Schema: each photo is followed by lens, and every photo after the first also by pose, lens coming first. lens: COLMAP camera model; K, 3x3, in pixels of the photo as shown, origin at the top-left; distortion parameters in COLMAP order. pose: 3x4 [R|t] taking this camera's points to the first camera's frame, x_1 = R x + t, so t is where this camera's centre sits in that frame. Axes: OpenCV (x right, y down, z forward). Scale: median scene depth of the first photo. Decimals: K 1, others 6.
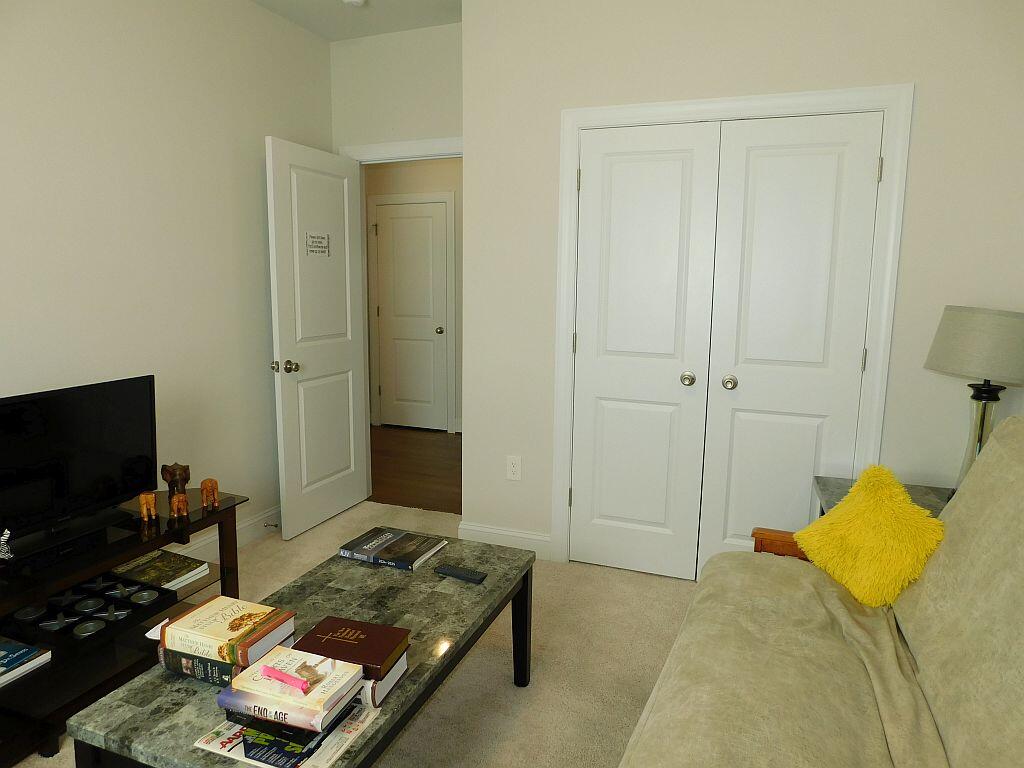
lens RADIAL K [[674.6, 0, 512.3], [0, 674.6, 383.9], [0, 0, 1]] dist [-0.039499, 0.009964]
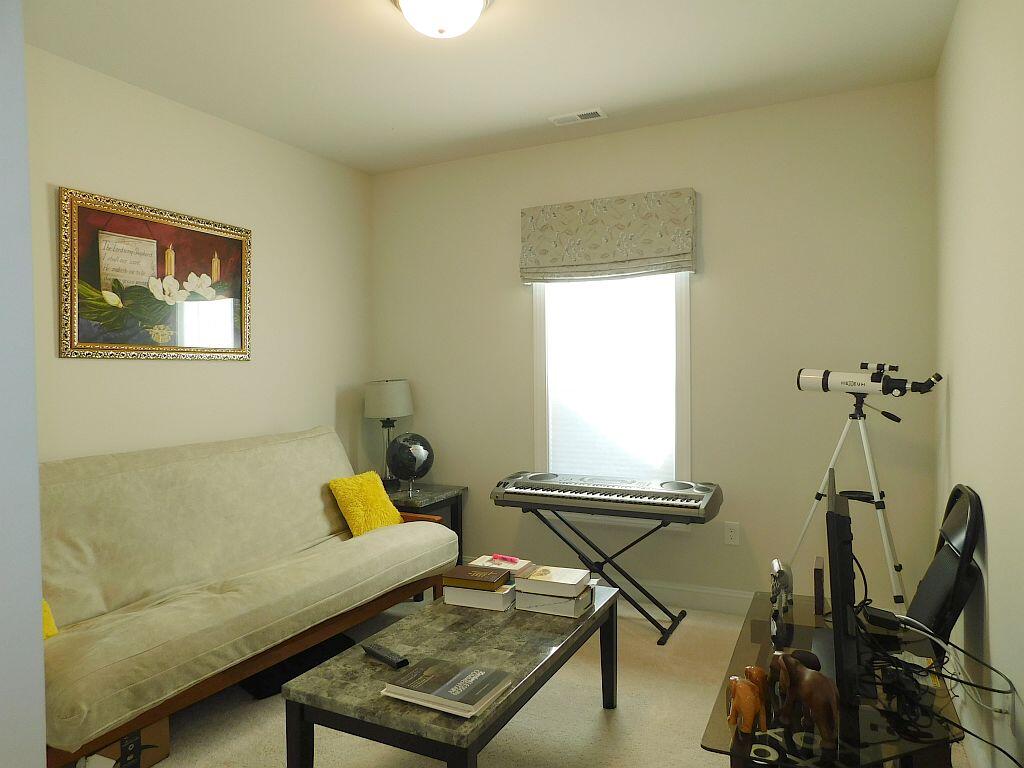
lens RADIAL K [[674.6, 0, 511.7], [0, 674.6, 381.4], [0, 0, 1]] dist [-0.039499, 0.009964]
pose [[-0.995066, 0.004002, 0.099139, -0.416665], [0.019744, 0.987189, 0.158328, -0.310769], [-0.097236, 0.159504, -0.982397, 2.158714]]
